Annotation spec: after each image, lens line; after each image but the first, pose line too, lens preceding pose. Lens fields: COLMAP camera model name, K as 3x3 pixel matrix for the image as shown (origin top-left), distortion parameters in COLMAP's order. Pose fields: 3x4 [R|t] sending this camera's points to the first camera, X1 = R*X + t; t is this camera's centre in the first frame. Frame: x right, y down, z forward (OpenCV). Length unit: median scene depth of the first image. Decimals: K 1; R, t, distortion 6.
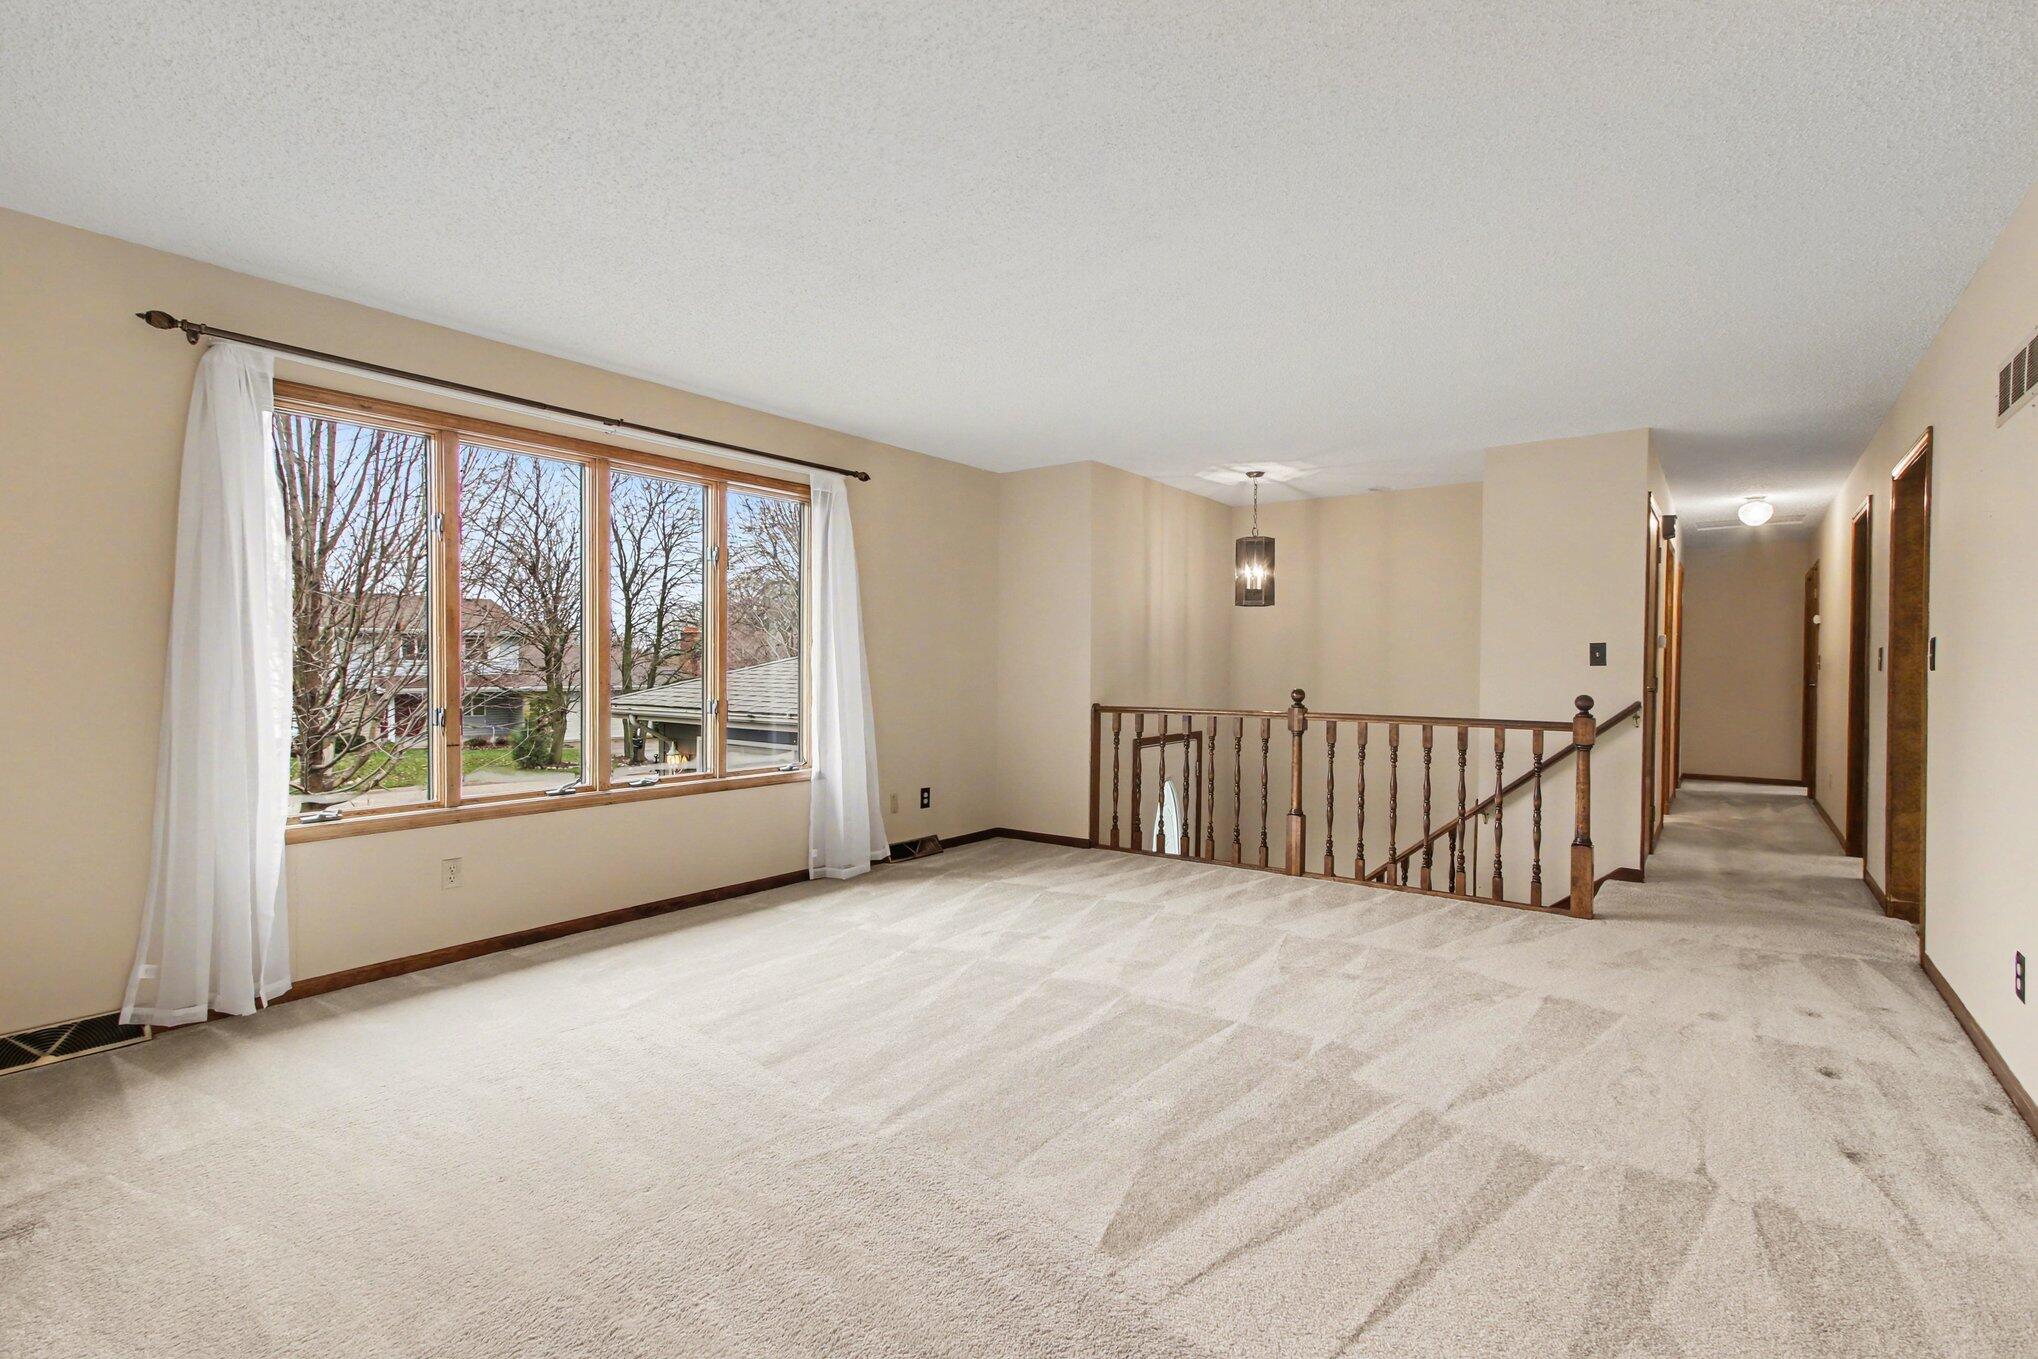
lens RADIAL K [[951.7, 0, 1019.0], [0, 951.7, 679.5], [0, 0, 1]] dist [-0.052191, 0.057521]
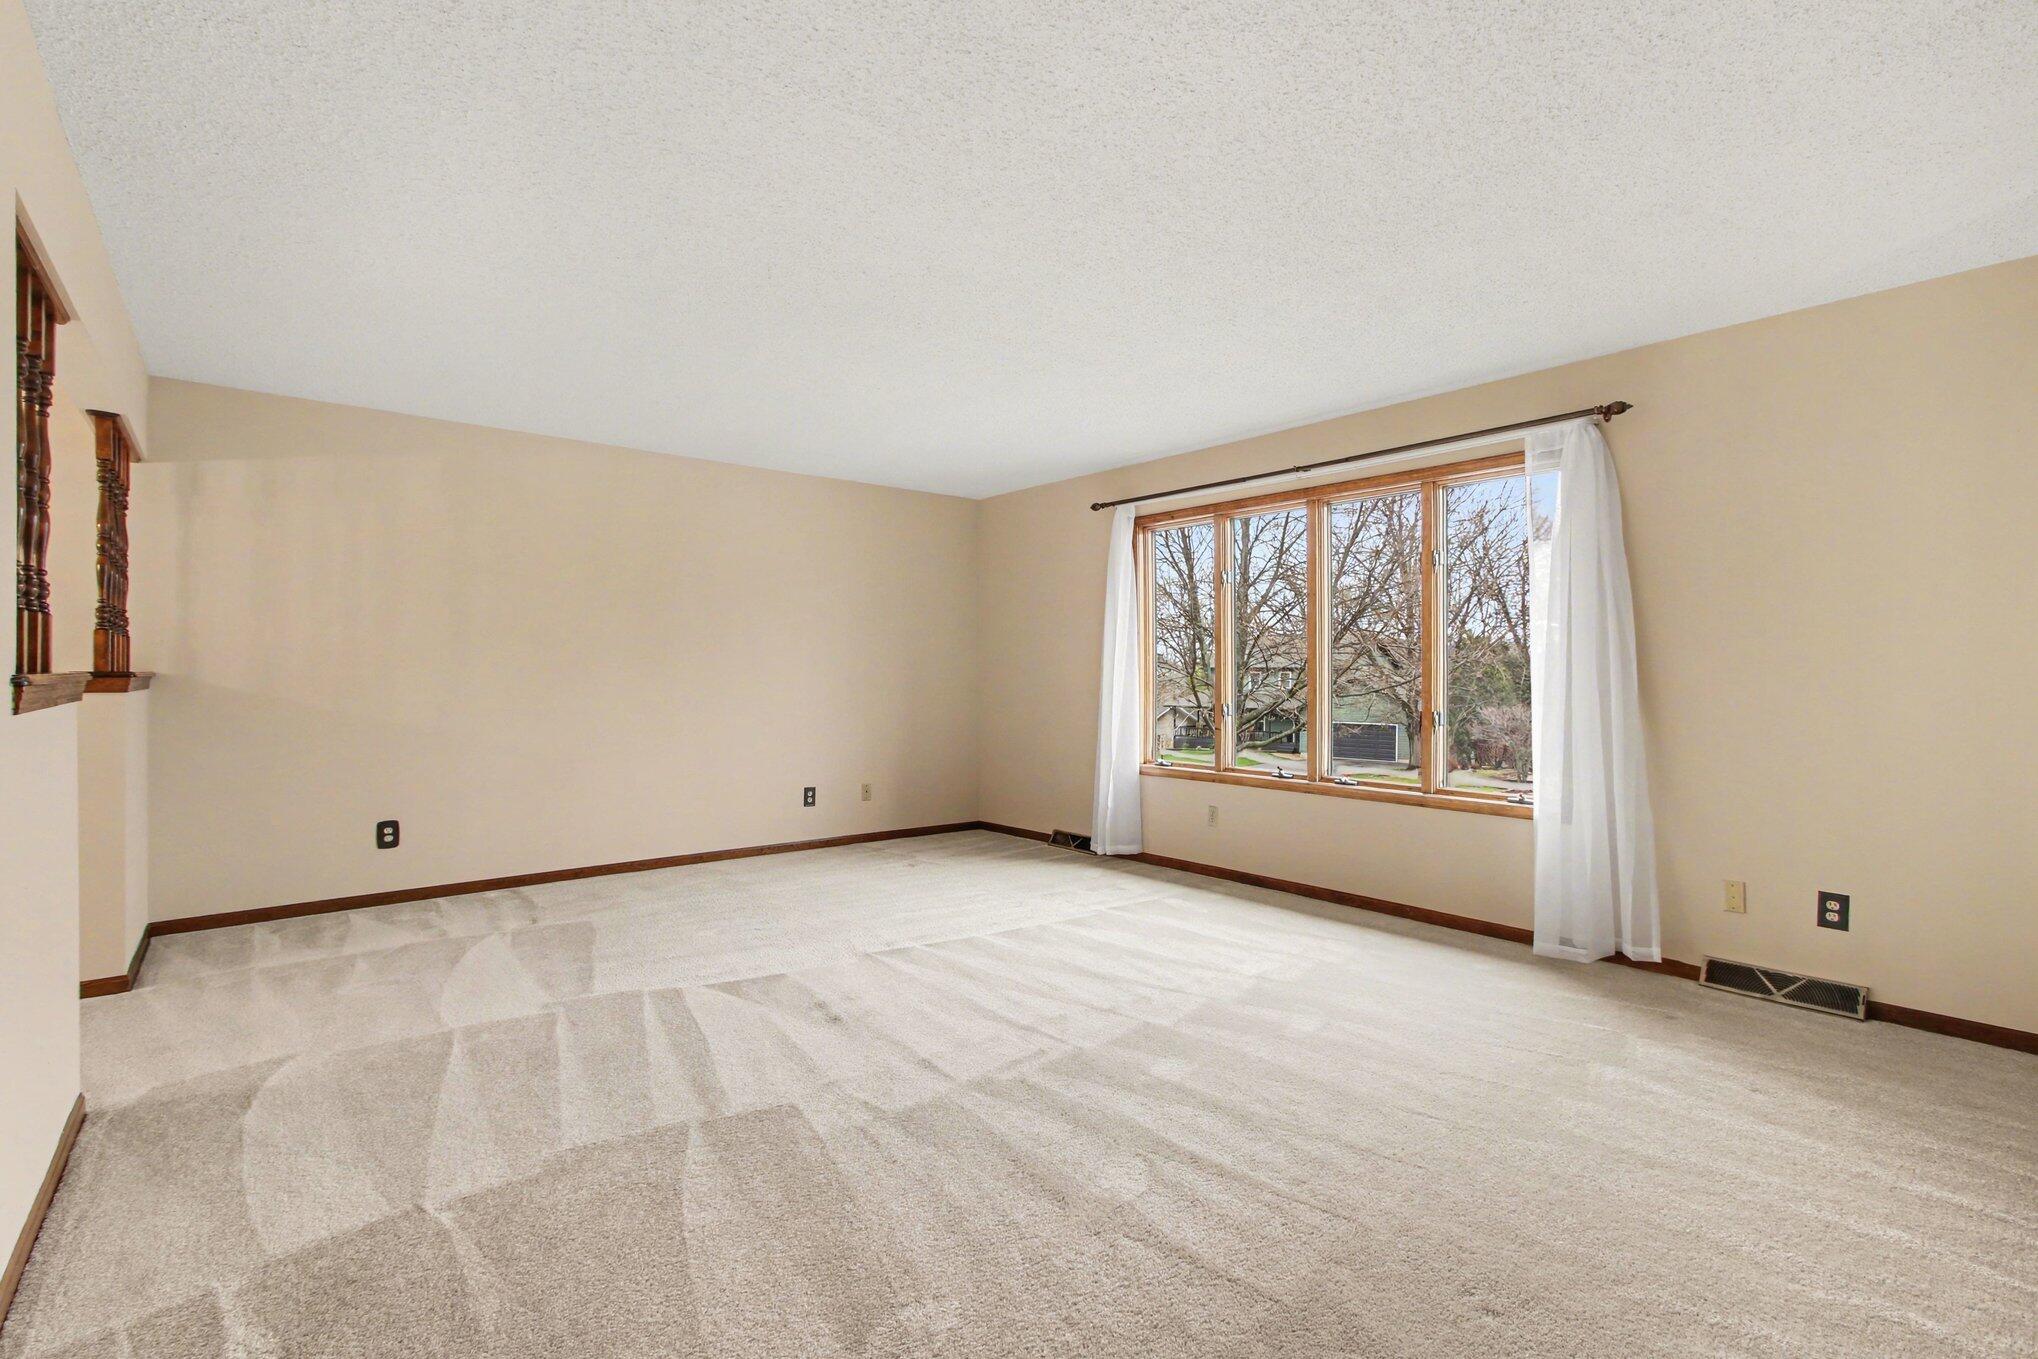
lens RADIAL K [[932.3, 0, 1026.0], [0, 932.3, 686.8], [0, 0, 1]] dist [0.001083, 0.000055]
pose [[-0.229440, 0.023840, -0.973031, 0.799208], [-0.006271, 0.999643, 0.025971, -0.029009], [0.973303, 0.012060, -0.229209, 0.955732]]
